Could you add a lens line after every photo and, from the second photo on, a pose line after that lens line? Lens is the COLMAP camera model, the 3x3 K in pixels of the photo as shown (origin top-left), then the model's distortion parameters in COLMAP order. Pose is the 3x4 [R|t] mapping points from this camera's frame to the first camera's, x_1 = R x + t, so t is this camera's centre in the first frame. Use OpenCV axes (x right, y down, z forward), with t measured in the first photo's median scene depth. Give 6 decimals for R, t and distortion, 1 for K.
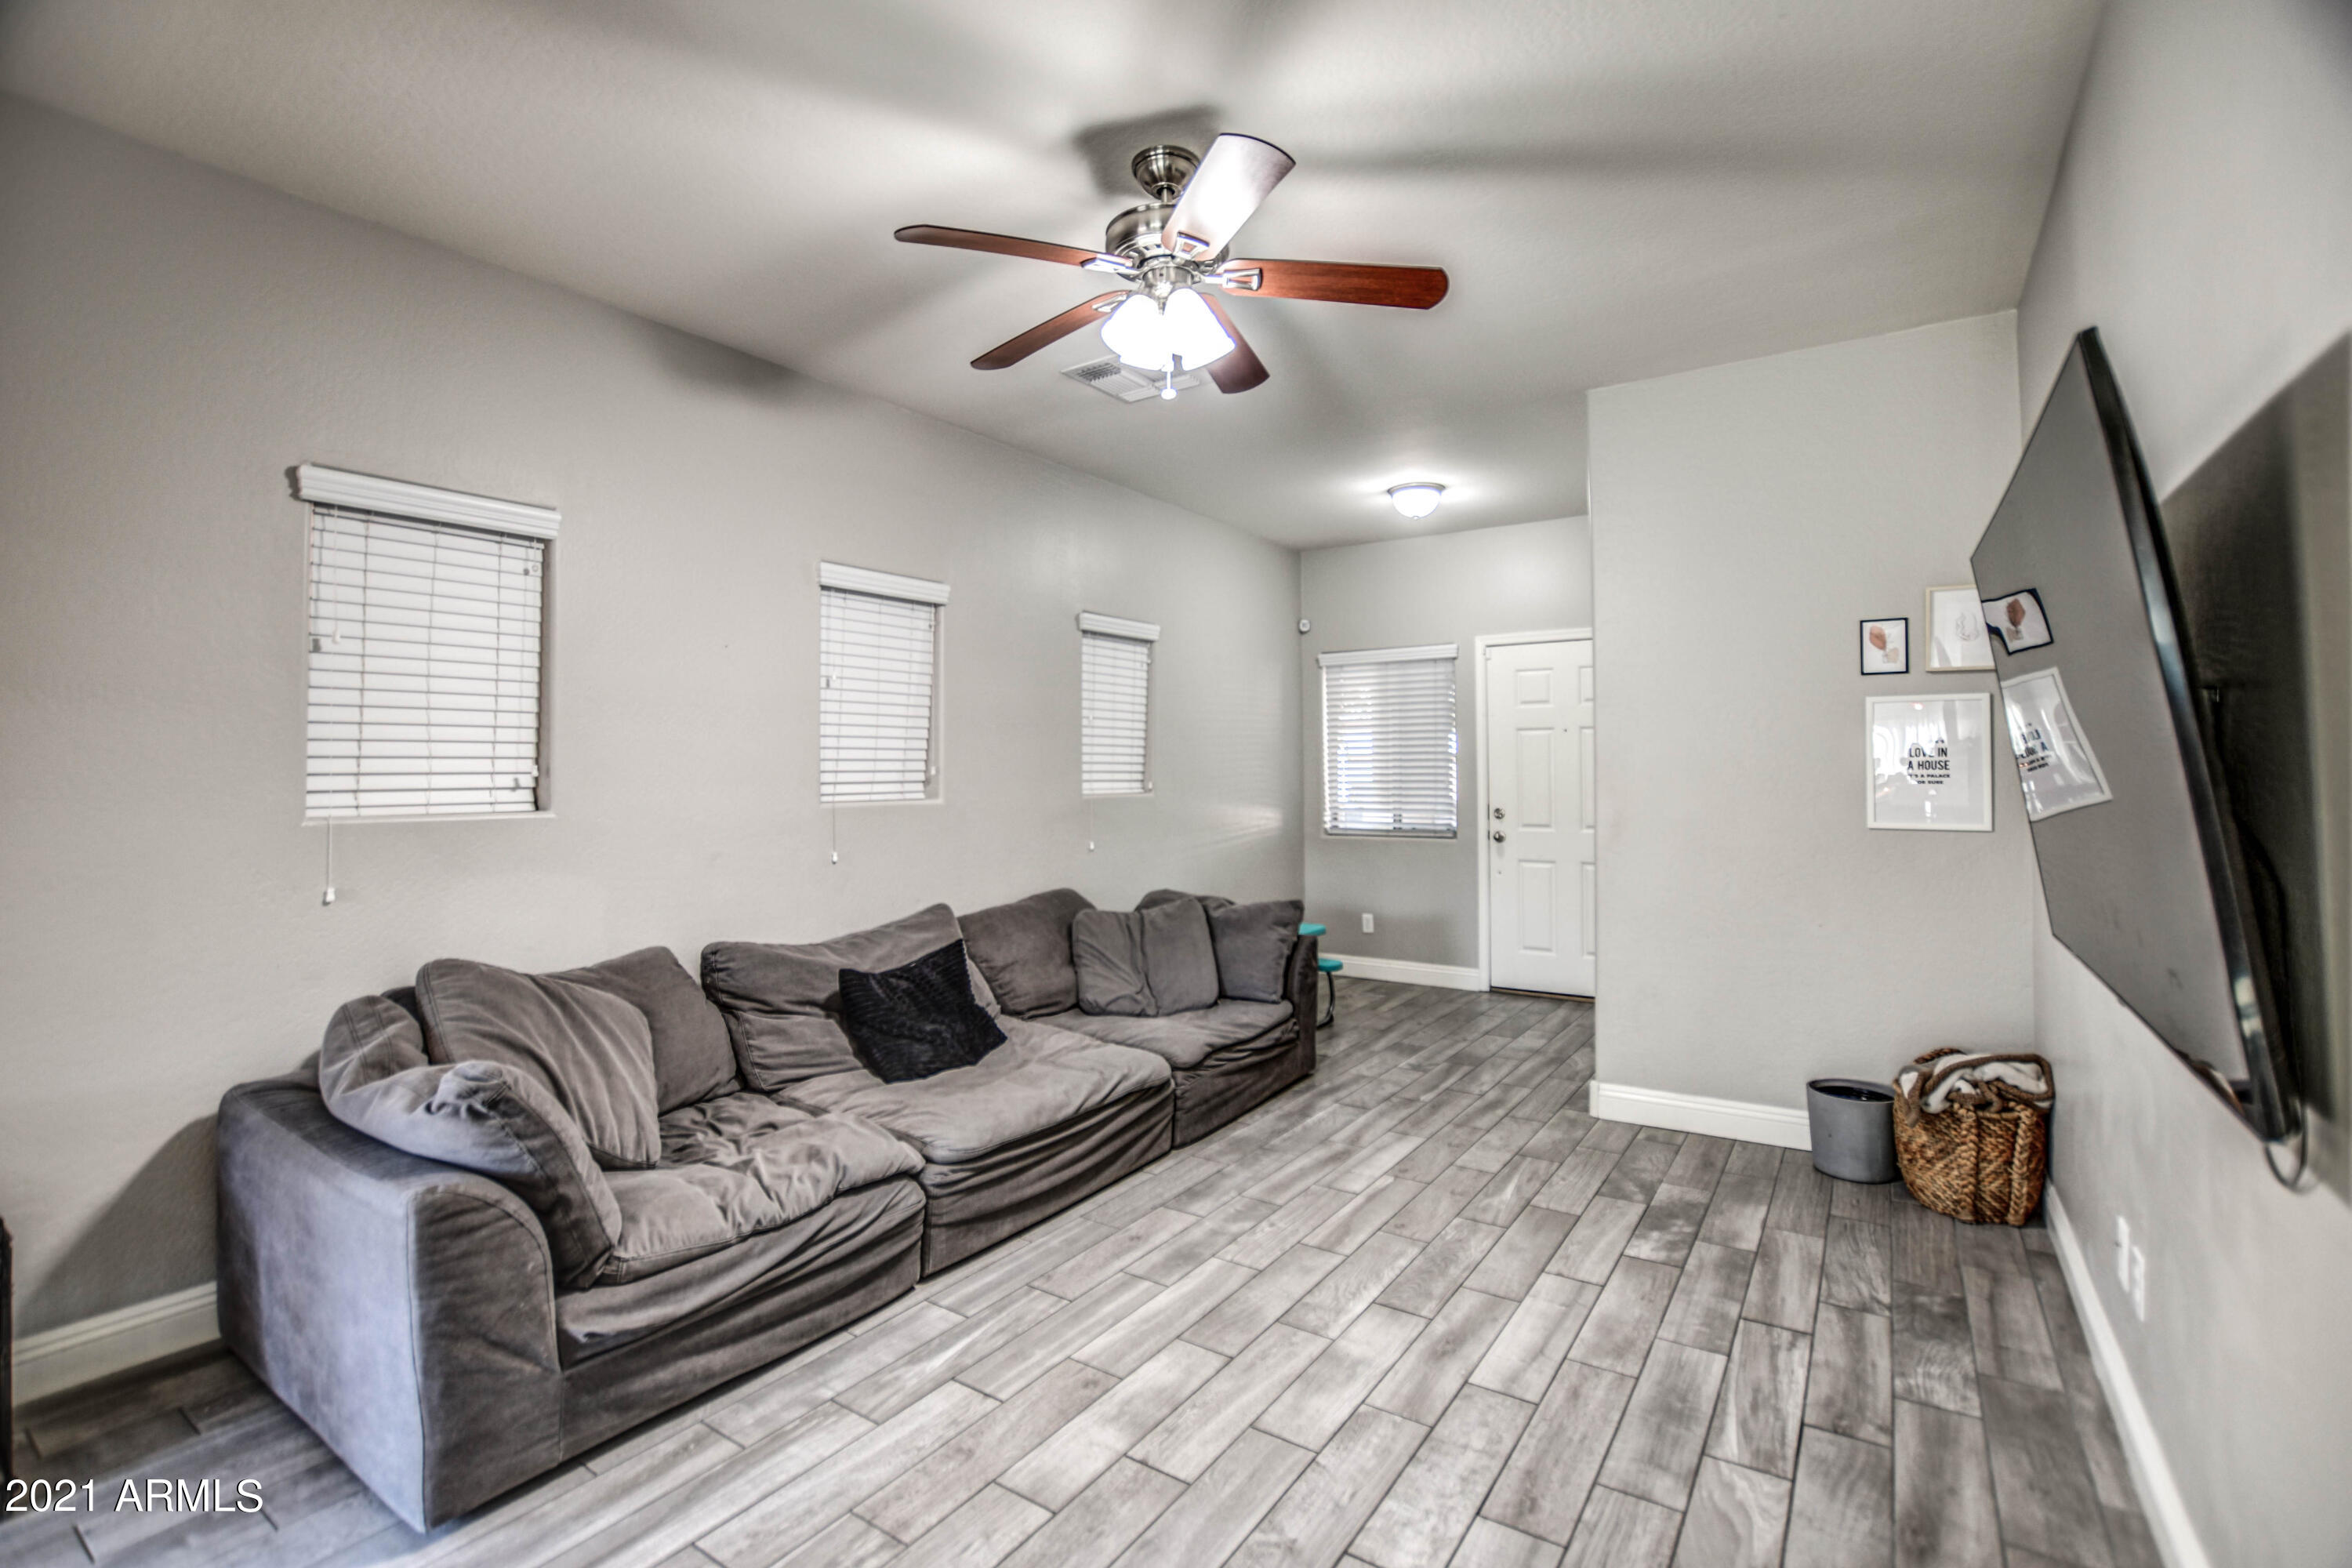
lens RADIAL K [[1062.7, 0, 1209.5], [0, 1062.7, 759.6], [0, 0, 1]] dist [-0.028477, 0.002135]
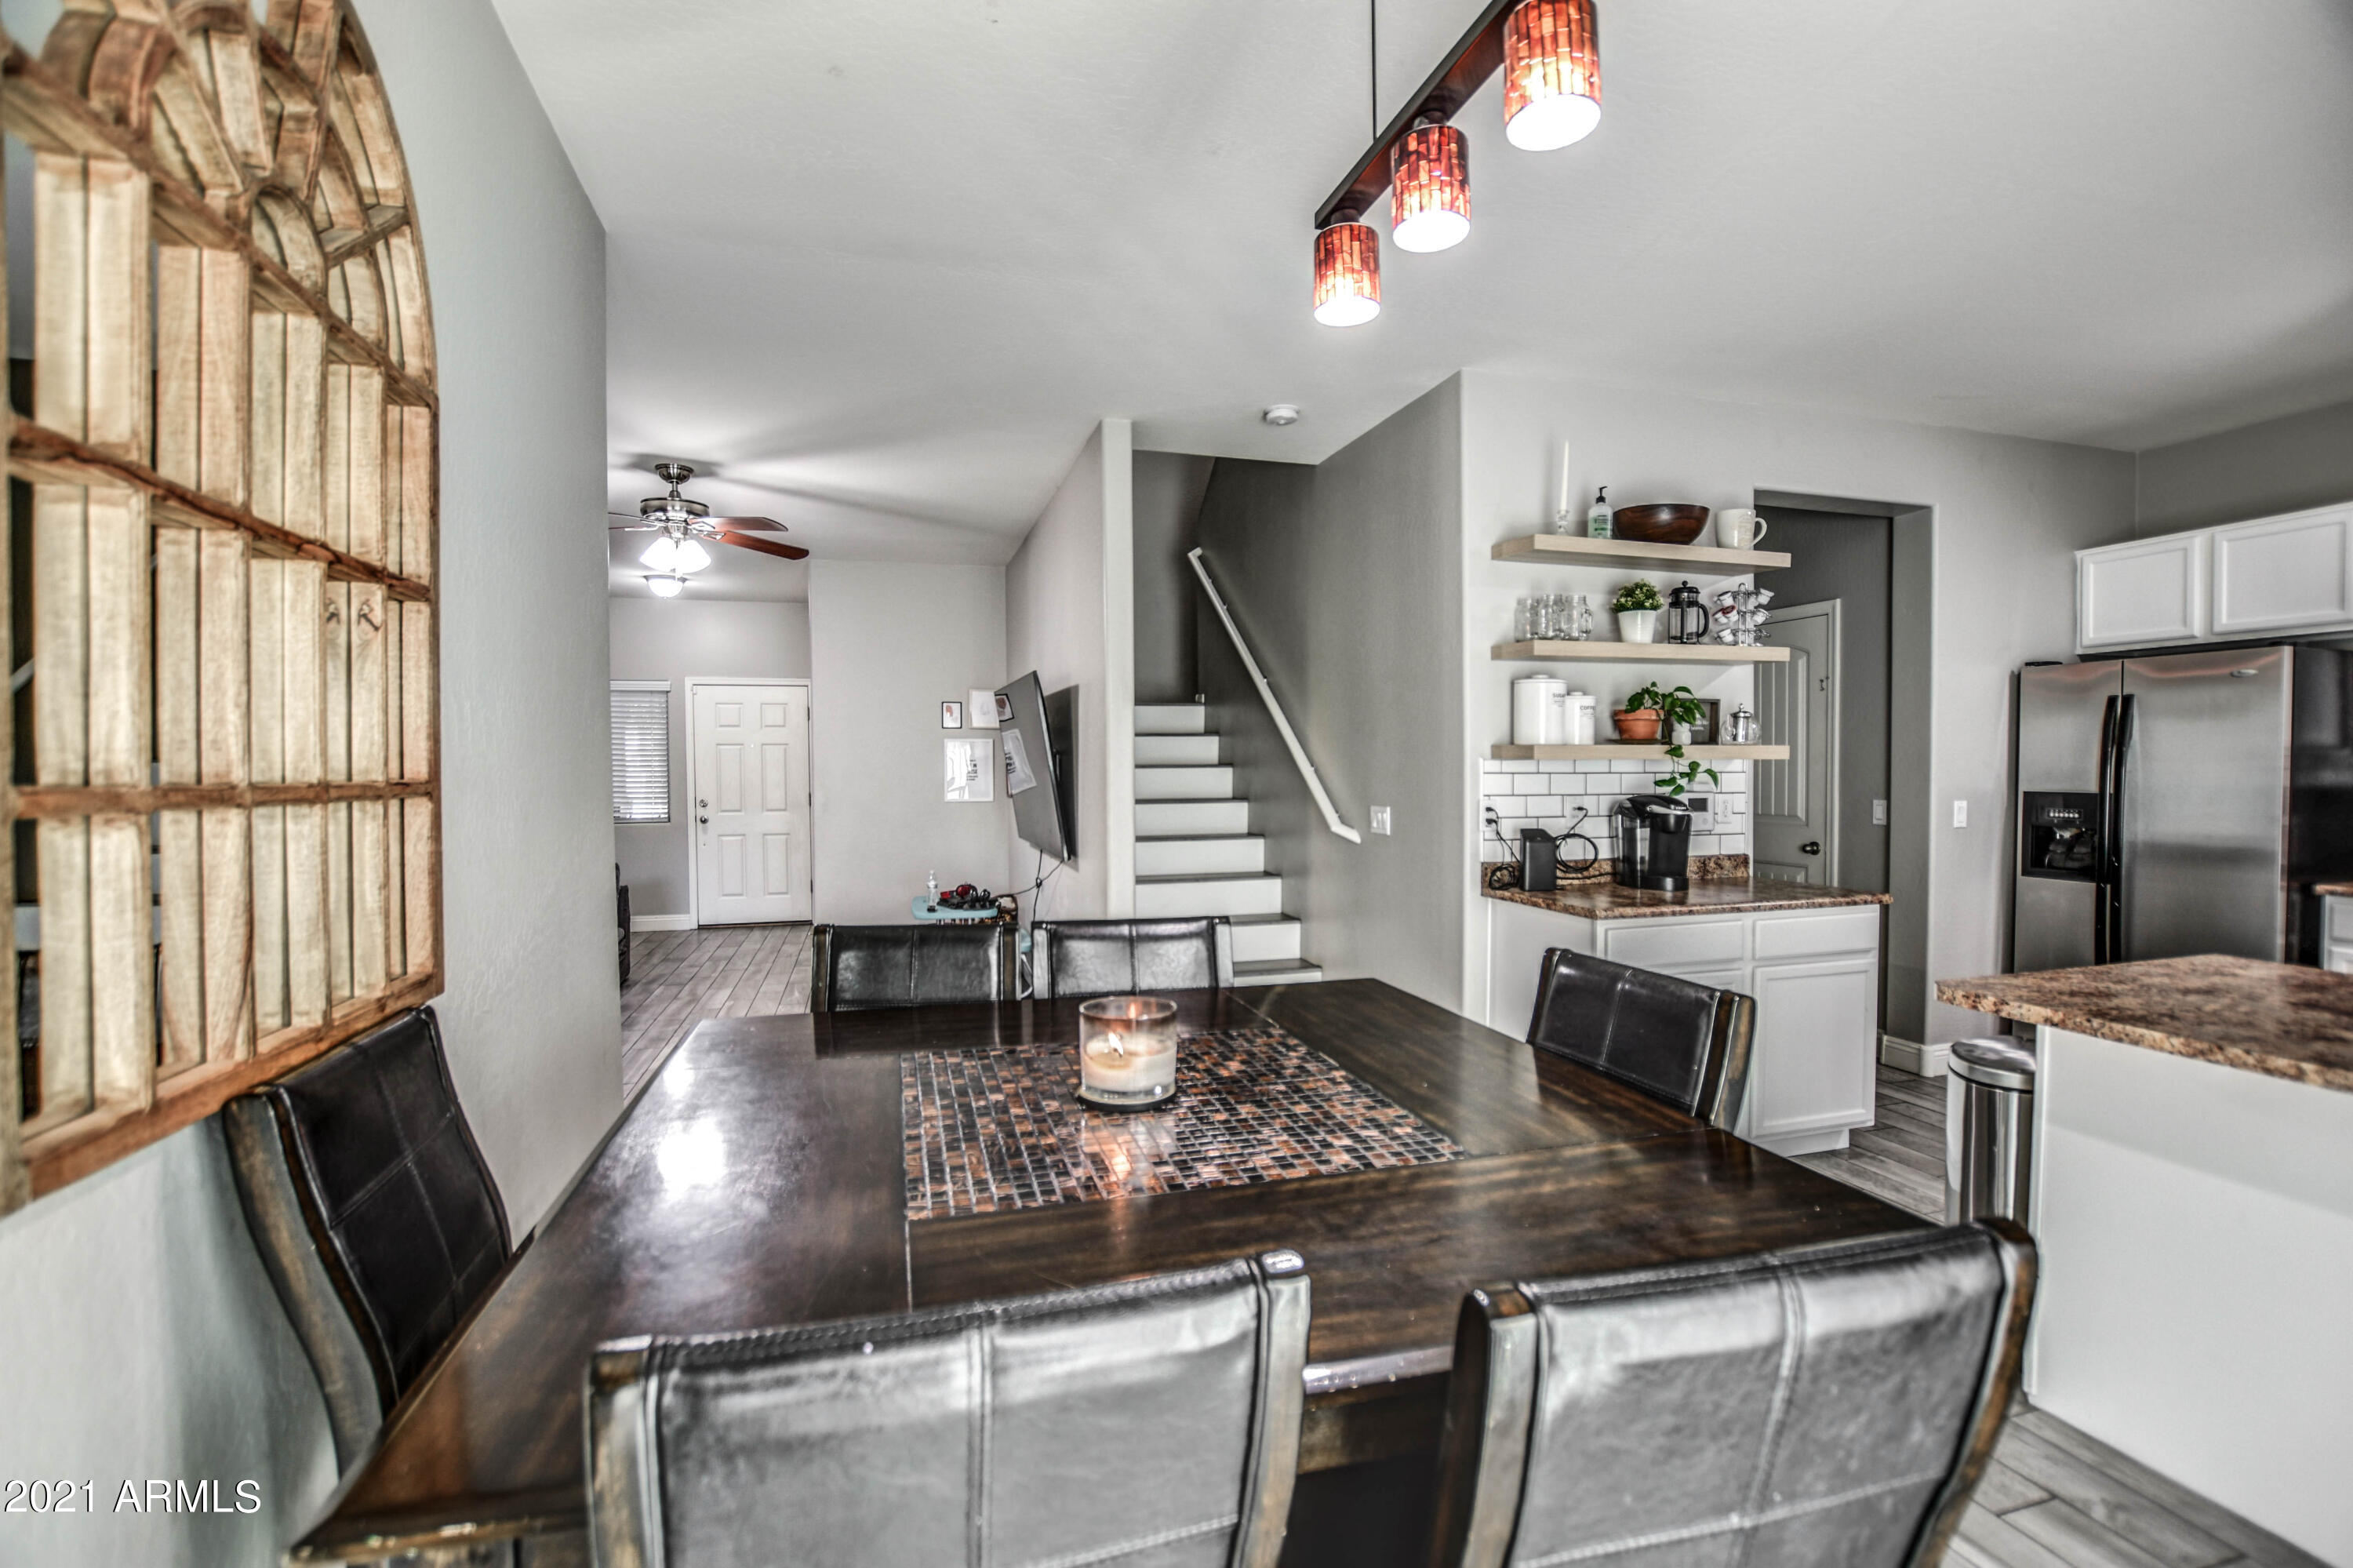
lens RADIAL K [[1063.2, 0, 1179.4], [0, 1063.2, 791.0], [0, 0, 1]] dist [-0.028477, 0.002135]
pose [[0.671812, -0.017631, 0.740512, -0.695475], [-0.006575, 0.999535, 0.029764, -0.024860], [-0.740693, -0.024865, 0.671384, -0.849475]]
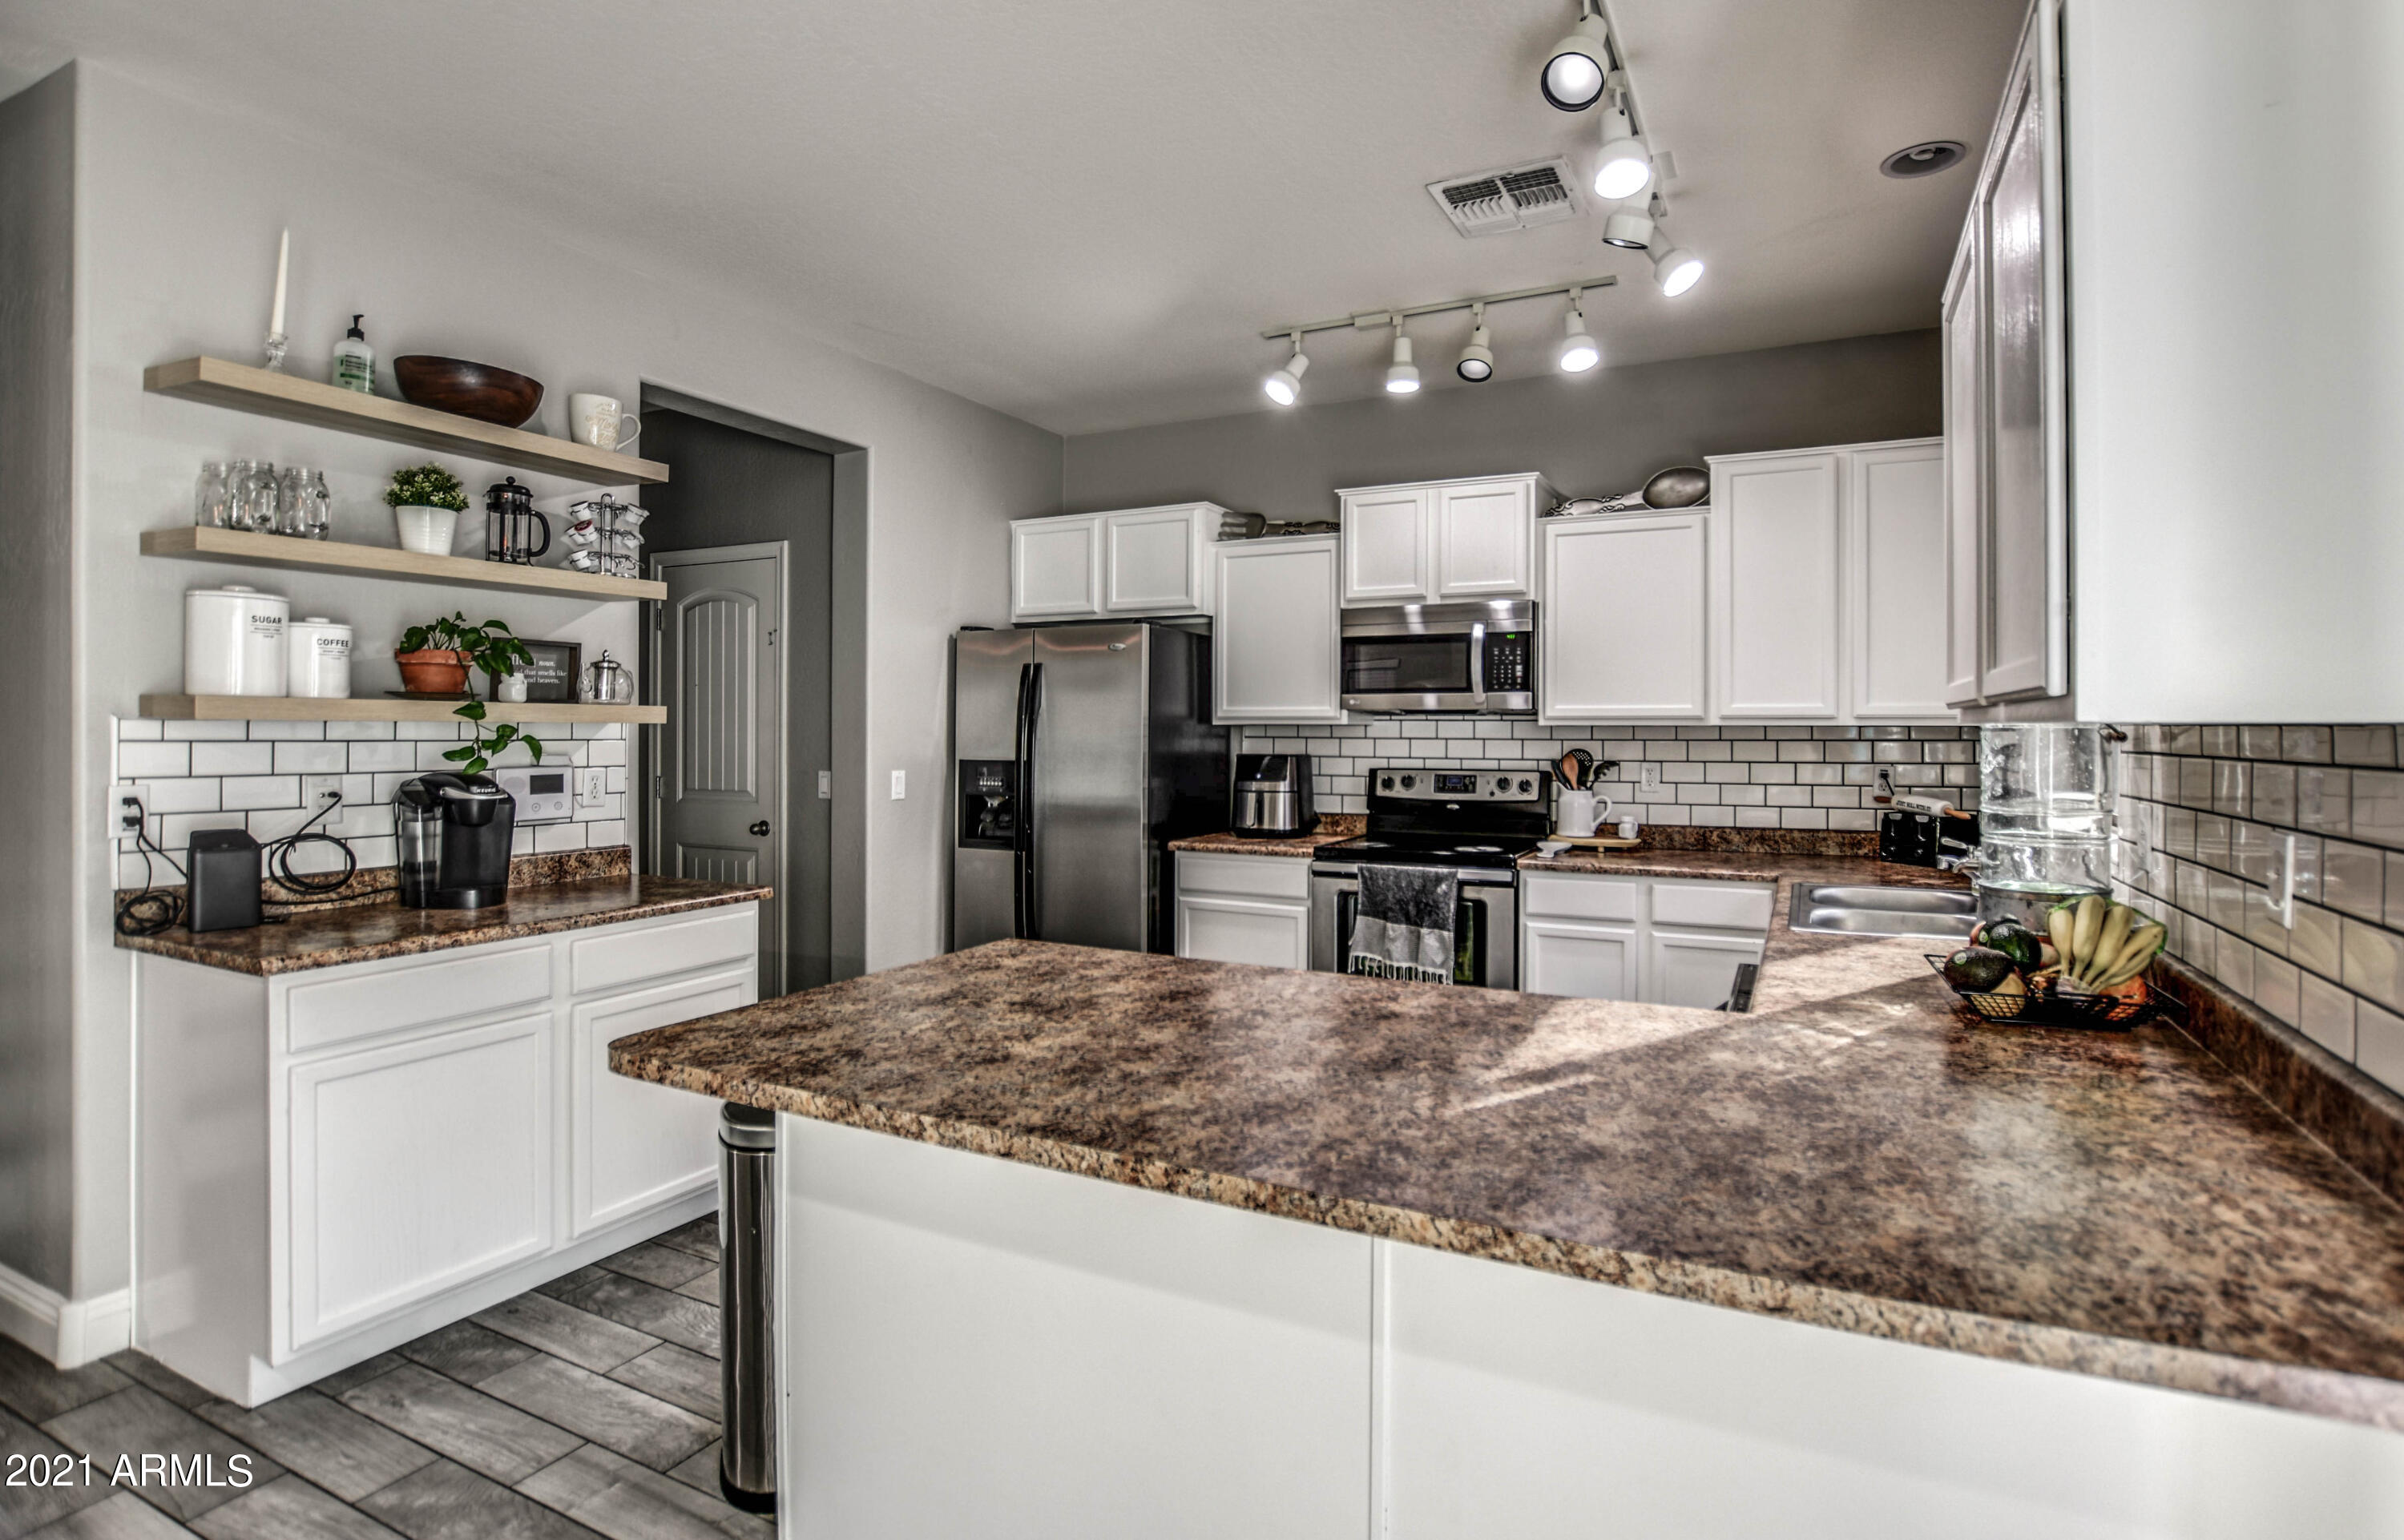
lens RADIAL K [[1153.0, 0, 1320.3], [0, 1153.0, 734.9], [0, 0, 1]] dist [-0.035006, -0.000340]
pose [[-0.149847, -0.000853, 0.988709, -0.432258], [-0.015258, 0.999883, -0.001450, -0.027379], [-0.988592, -0.015303, -0.149842, -0.992171]]
